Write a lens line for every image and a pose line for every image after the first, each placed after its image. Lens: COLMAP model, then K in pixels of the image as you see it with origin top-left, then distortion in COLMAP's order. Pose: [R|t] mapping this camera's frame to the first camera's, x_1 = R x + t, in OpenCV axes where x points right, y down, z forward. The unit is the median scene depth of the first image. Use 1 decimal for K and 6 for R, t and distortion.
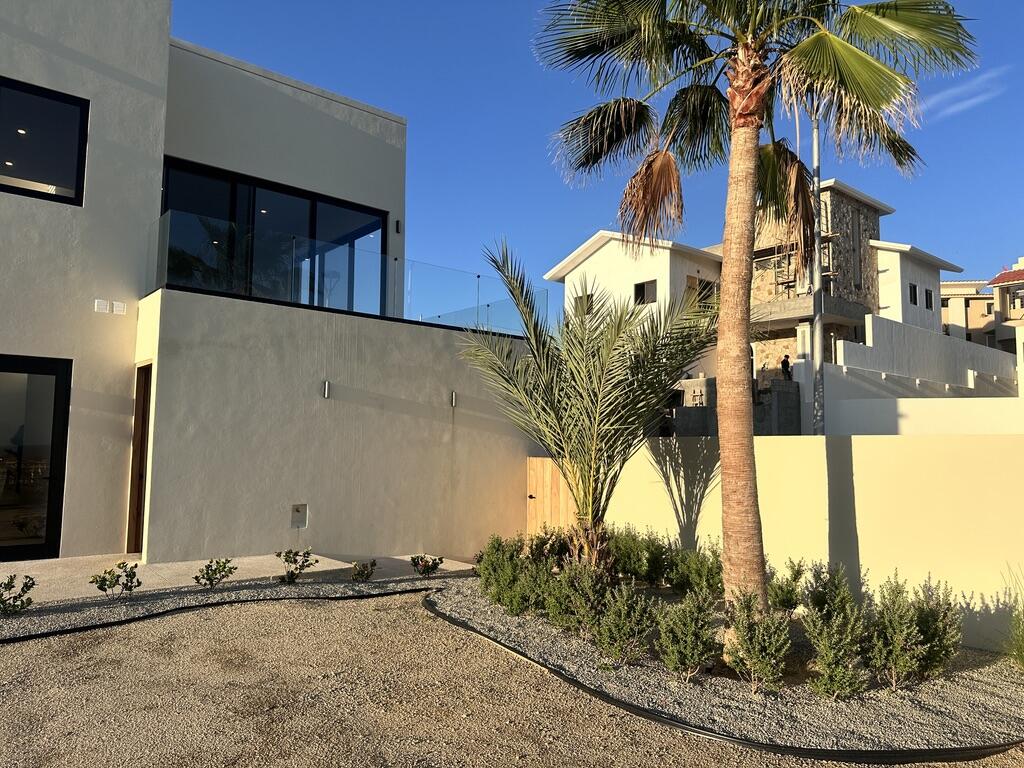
lens RADIAL K [[731.3, 0, 512.0], [0, 731.3, 384.0], [0, 0, 1]] dist [0.019023, -0.008144]
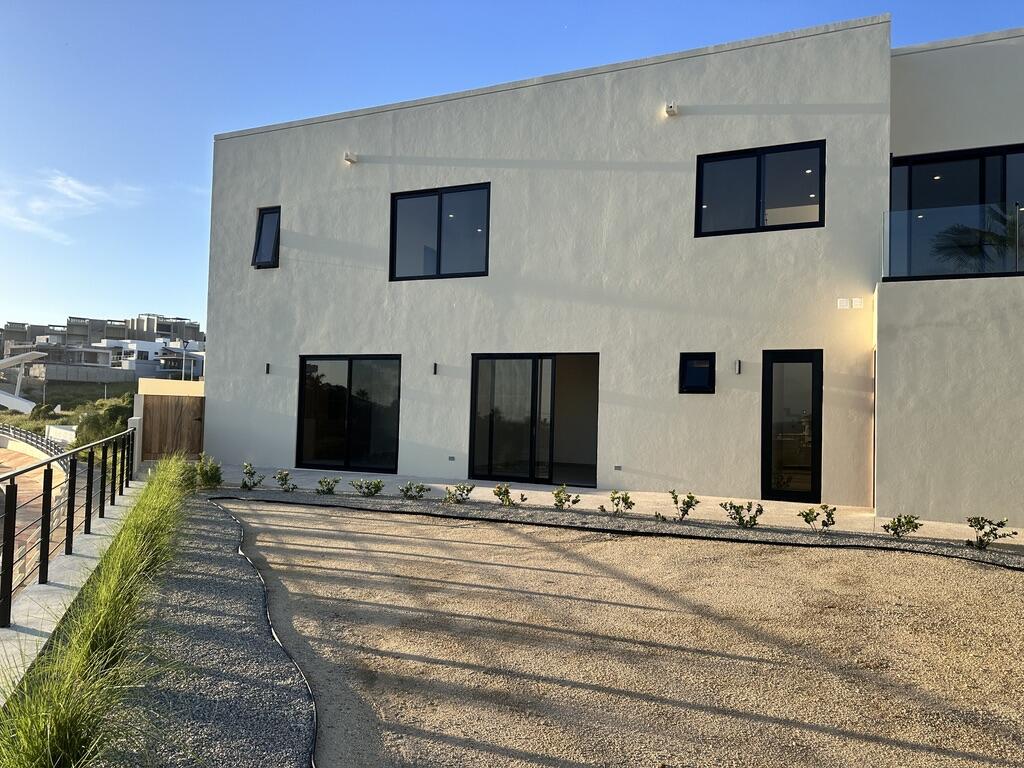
lens RADIAL K [[731.3, 0, 512.0], [0, 731.3, 384.0], [0, 0, 1]] dist [0.019023, -0.008144]
pose [[0.435799, -0.035922, -0.899327, 0.302530], [0.057459, 0.998275, -0.012030, 0.010945], [0.898208, -0.046431, 0.437111, -0.035639]]
